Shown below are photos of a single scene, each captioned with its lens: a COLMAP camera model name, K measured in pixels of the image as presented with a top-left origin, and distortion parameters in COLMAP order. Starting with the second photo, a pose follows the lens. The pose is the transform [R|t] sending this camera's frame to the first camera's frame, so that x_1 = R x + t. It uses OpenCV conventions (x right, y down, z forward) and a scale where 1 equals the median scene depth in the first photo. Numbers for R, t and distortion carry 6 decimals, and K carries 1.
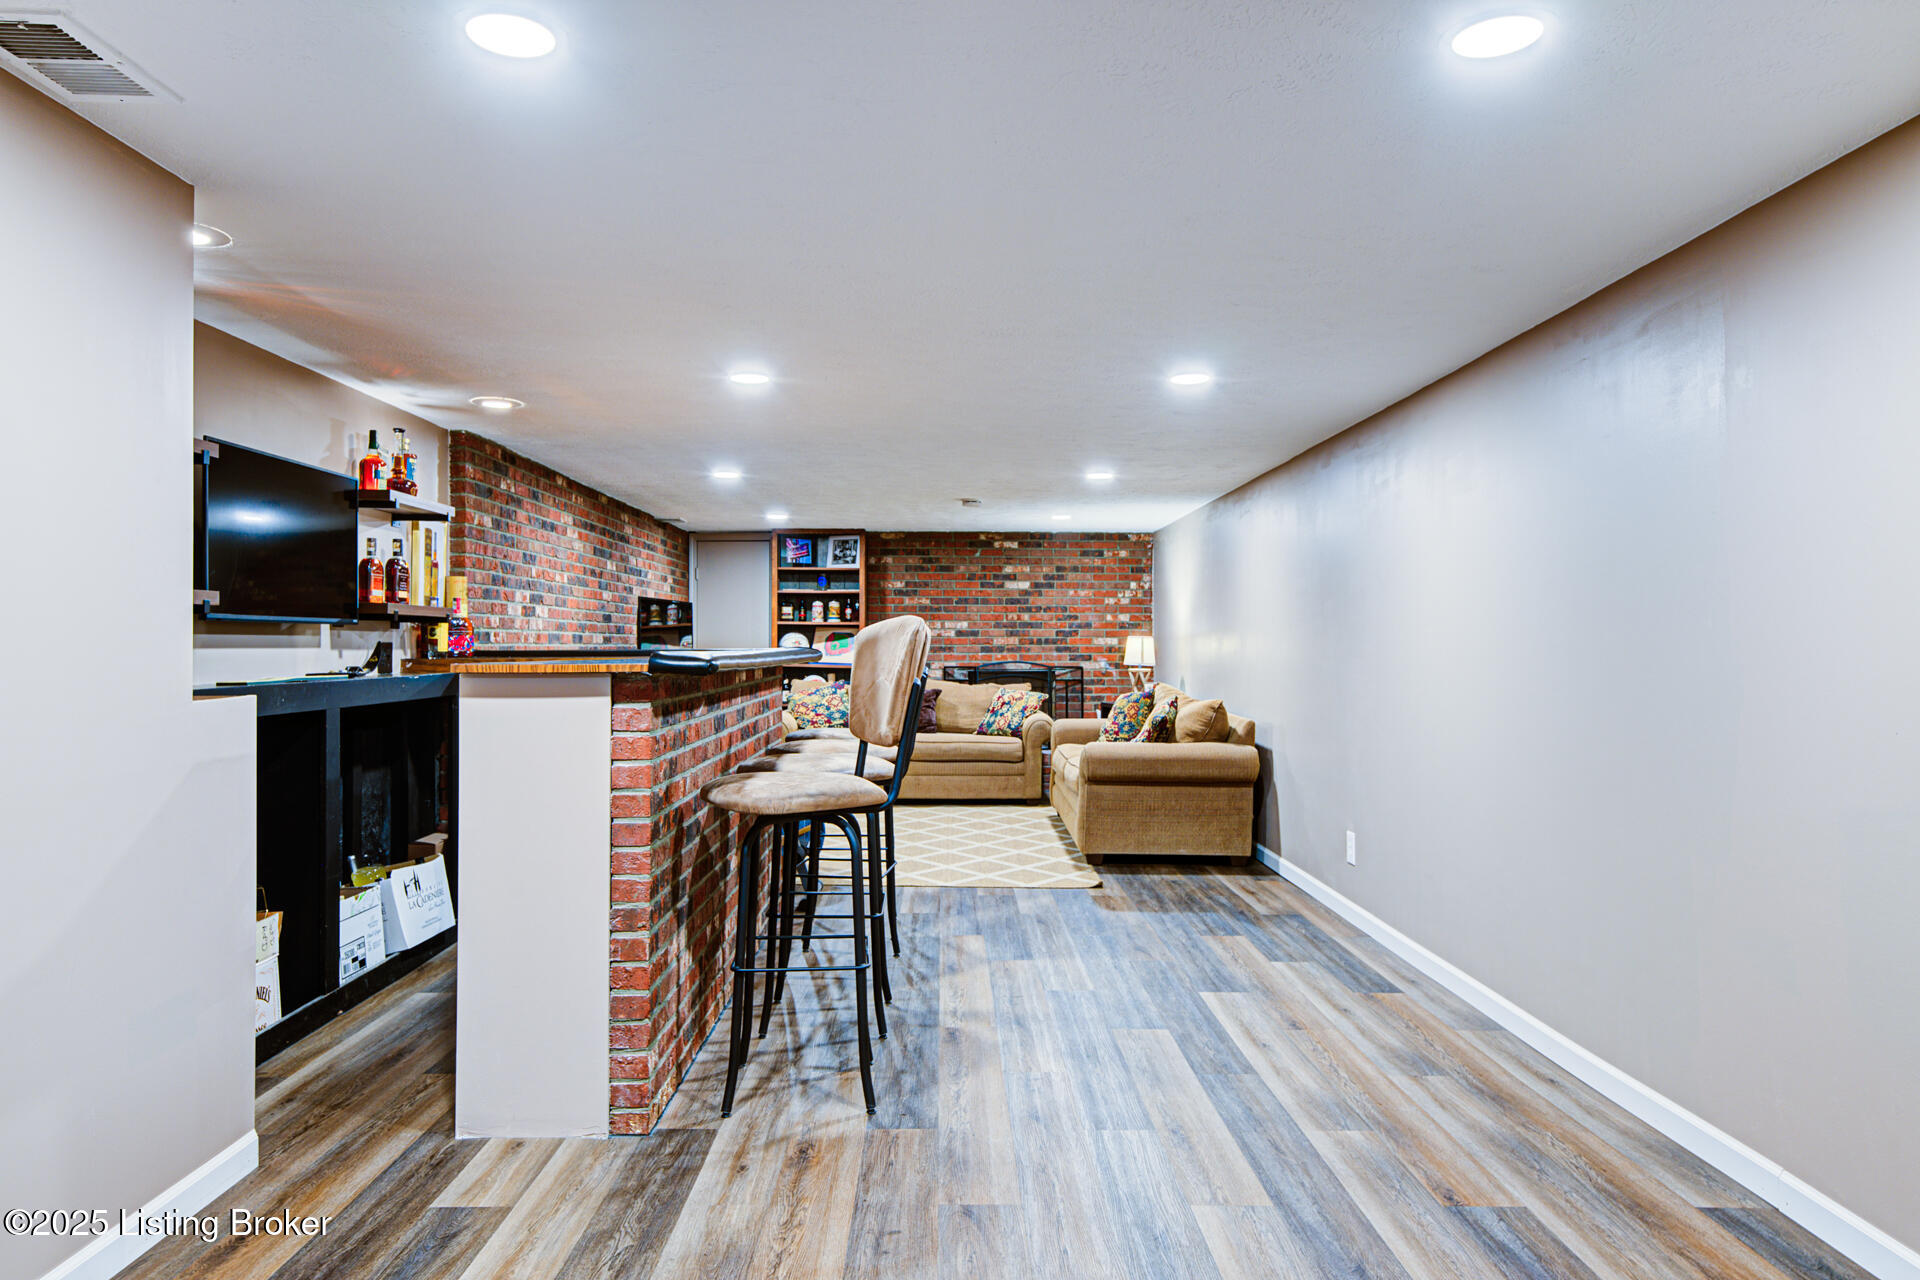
lens RADIAL K [[1313.2, 0, 961.3], [0, 1313.2, 639.1], [0, 0, 1]] dist [-0.020742, 0.030432]
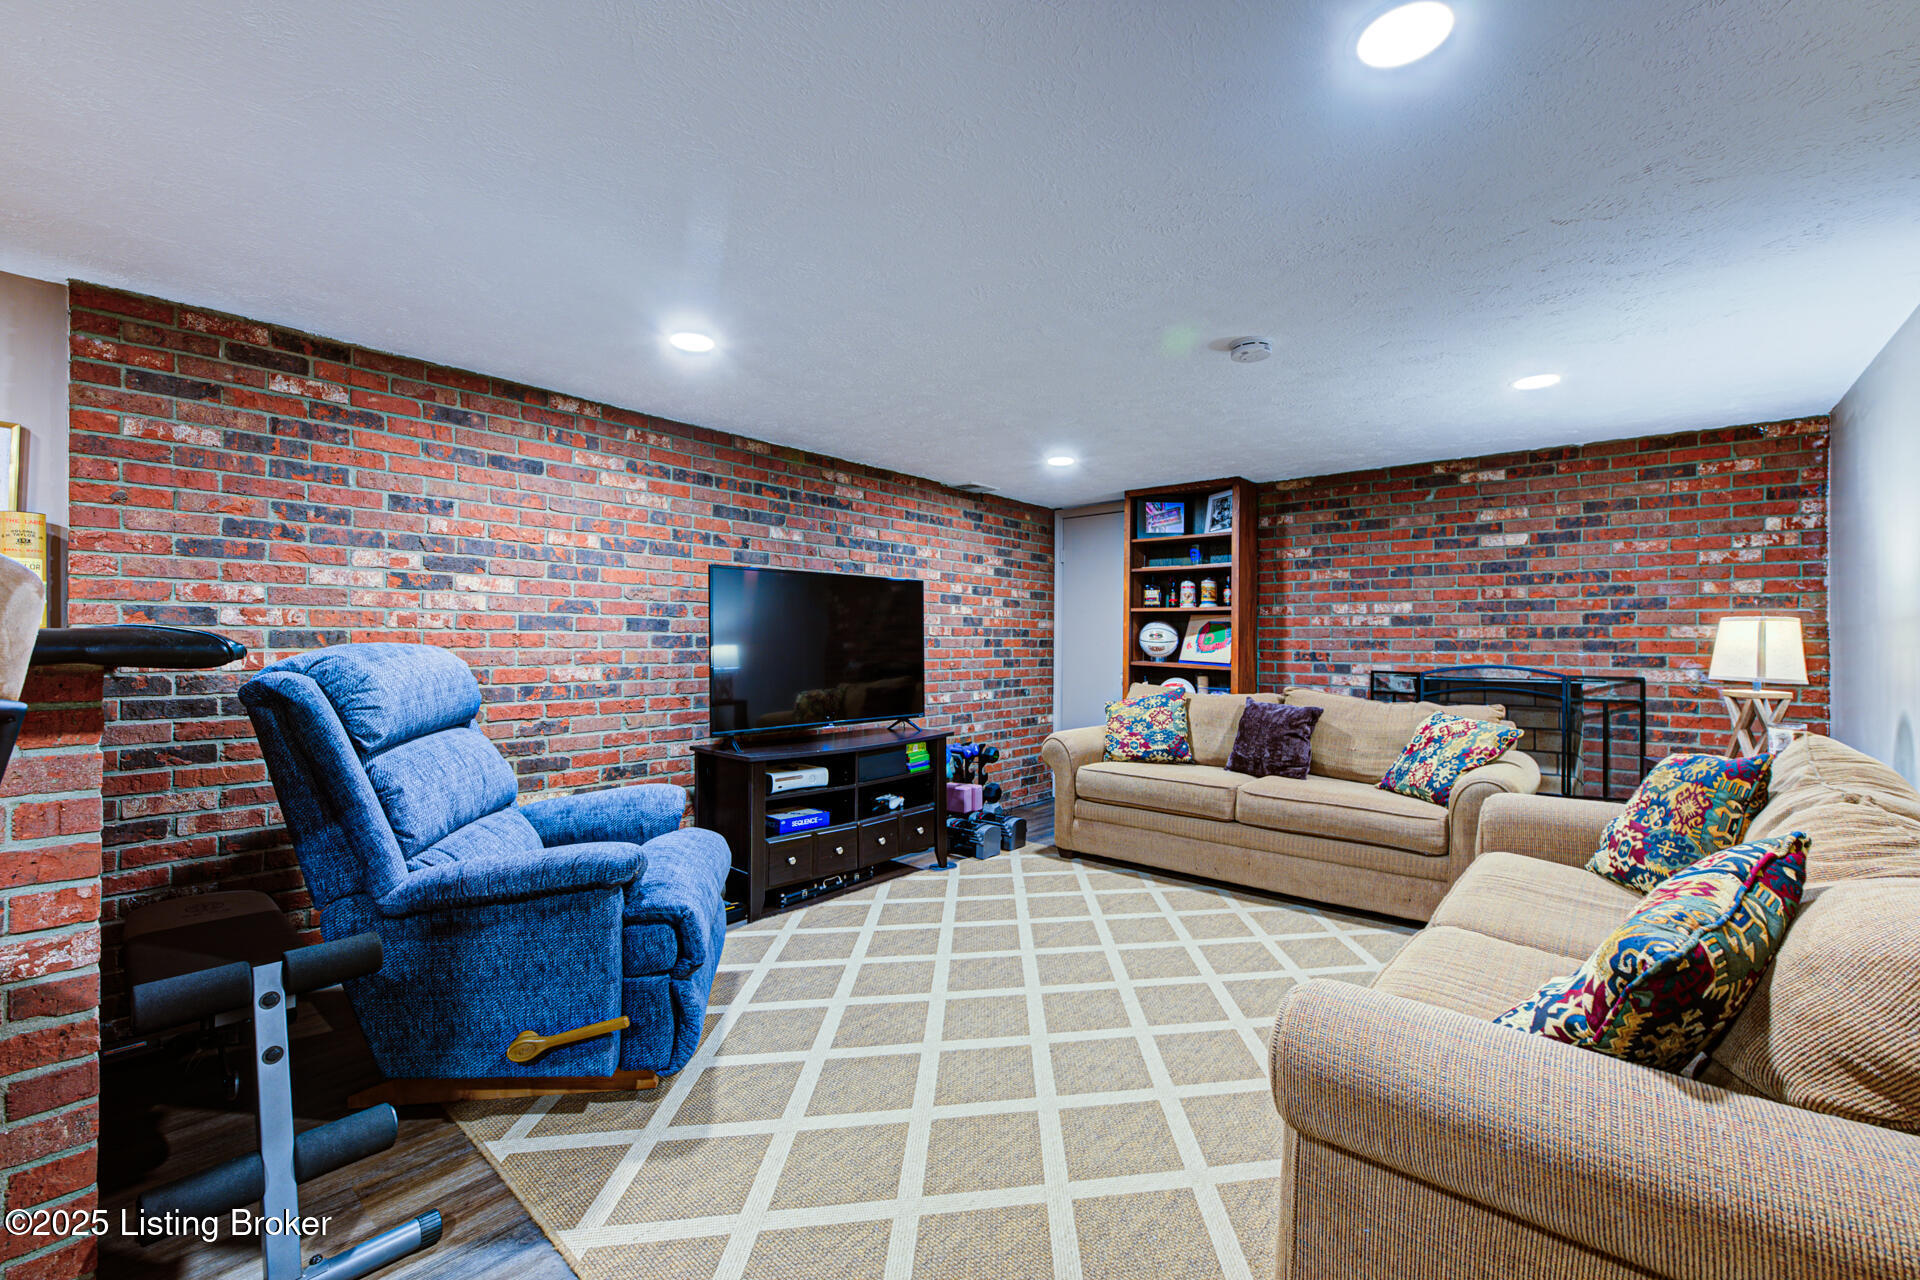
lens RADIAL K [[810.4, 0, 954.3], [0, 810.4, 641.3], [0, 0, 1]] dist [-0.003385, 0.000279]
pose [[0.746477, 0.003634, -0.665401, 0.102450], [-0.002504, 0.999993, 0.002652, 0.005342], [0.665406, -0.000313, 0.746481, 0.550058]]
